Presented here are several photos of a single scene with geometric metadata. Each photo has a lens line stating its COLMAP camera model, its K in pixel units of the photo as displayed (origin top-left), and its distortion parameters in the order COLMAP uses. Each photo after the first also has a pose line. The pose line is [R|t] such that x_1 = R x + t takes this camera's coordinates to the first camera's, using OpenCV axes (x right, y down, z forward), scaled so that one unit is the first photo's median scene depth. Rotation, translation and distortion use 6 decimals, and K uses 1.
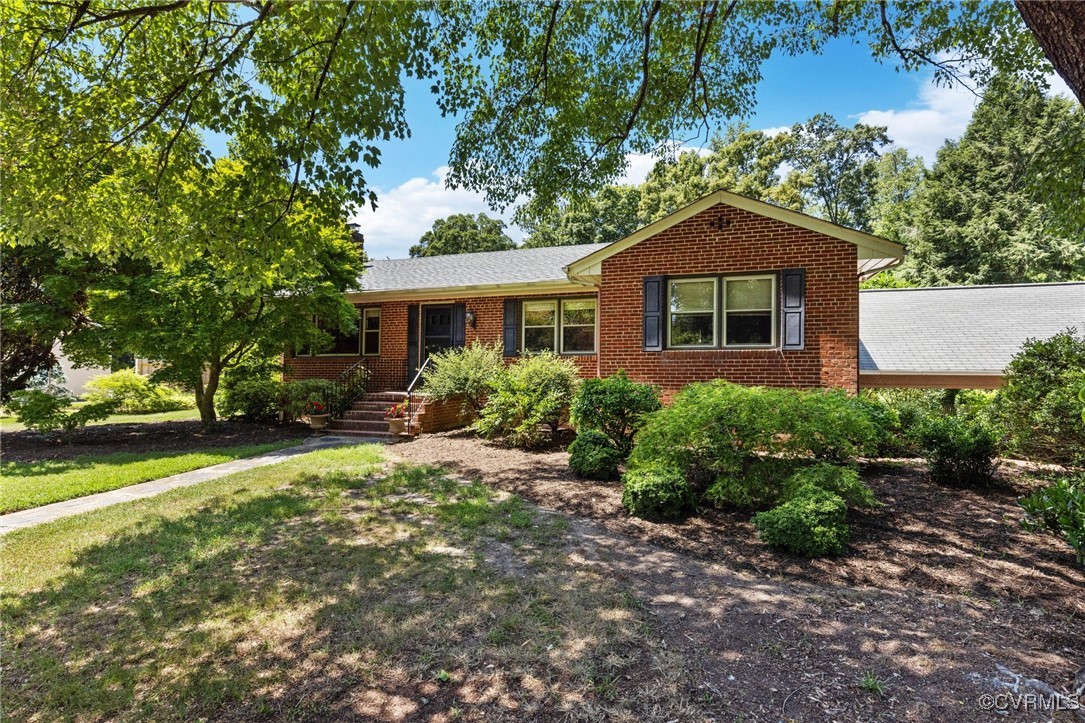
lens RADIAL K [[560.0, 0, 547.2], [0, 560.0, 357.5], [0, 0, 1]] dist [-0.000952, 0.000449]
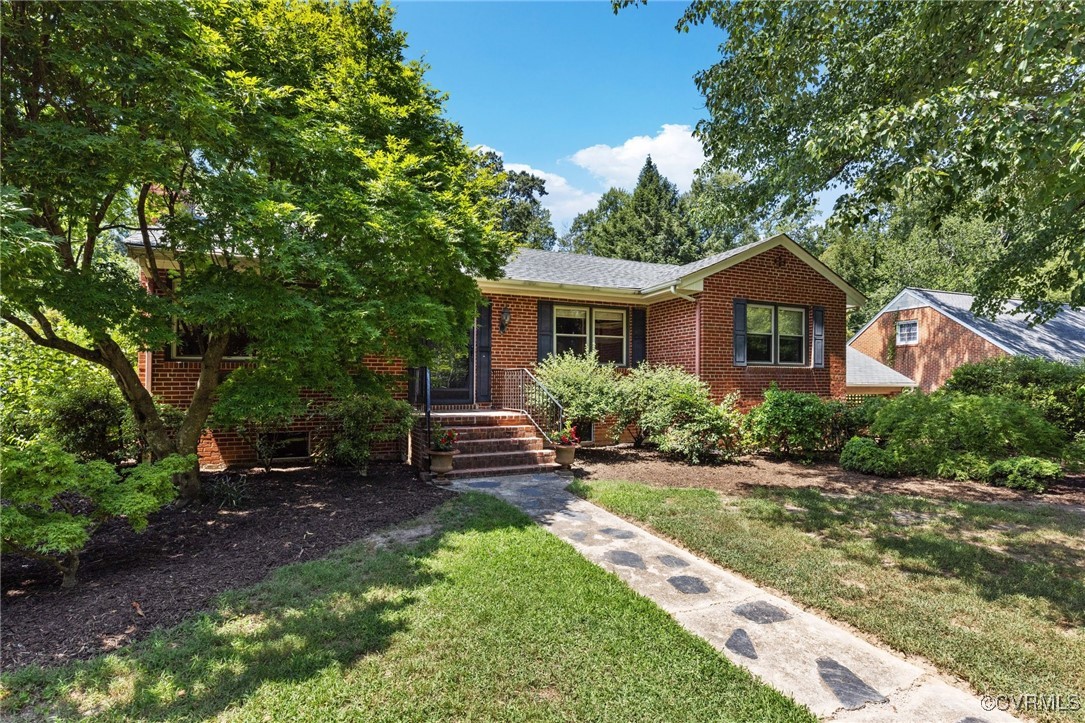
lens RADIAL K [[560.0, 0, 553.0], [0, 560.0, 371.1], [0, 0, 1]] dist [-0.000952, 0.000449]
pose [[0.706487, 0.014941, 0.707568, -0.864199], [-0.018554, 0.999825, -0.002587, 0.008450], [-0.707483, -0.011301, 0.706640, 0.476642]]
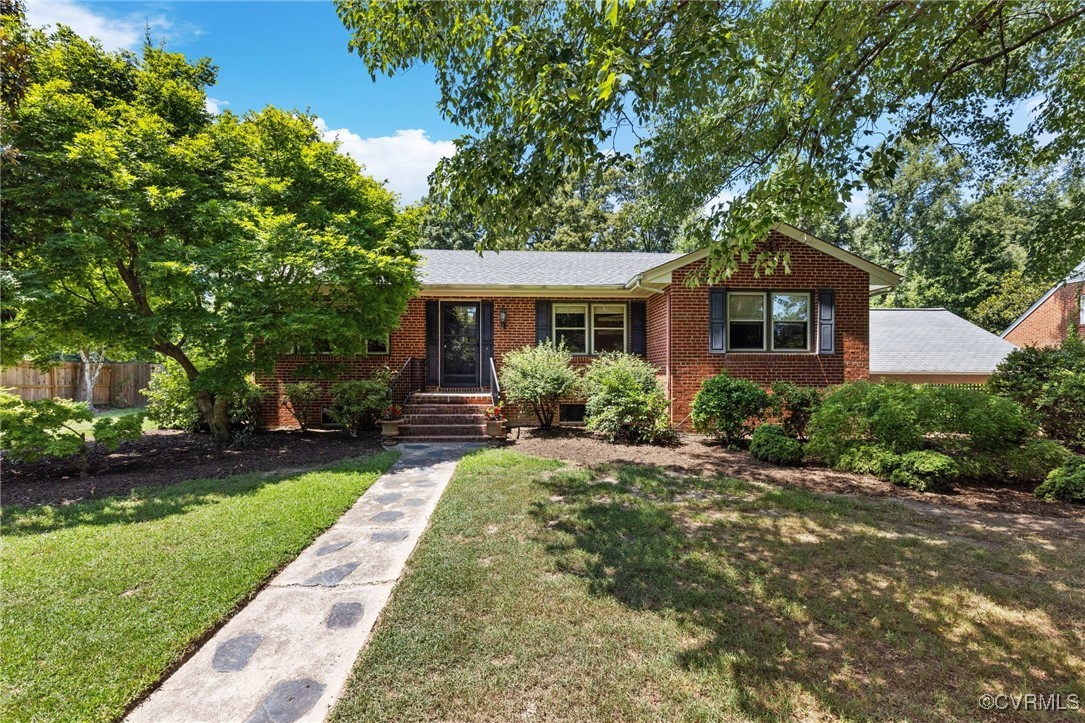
lens RADIAL K [[524.5, 0, 542.6], [0, 524.5, 364.2], [0, 0, 1]] dist [0.009893, -0.000272]
pose [[0.924910, 0.005552, 0.380145, -0.549163], [-0.009611, 0.999915, 0.008779, 0.004446], [-0.380064, -0.011774, 0.924885, 0.144920]]
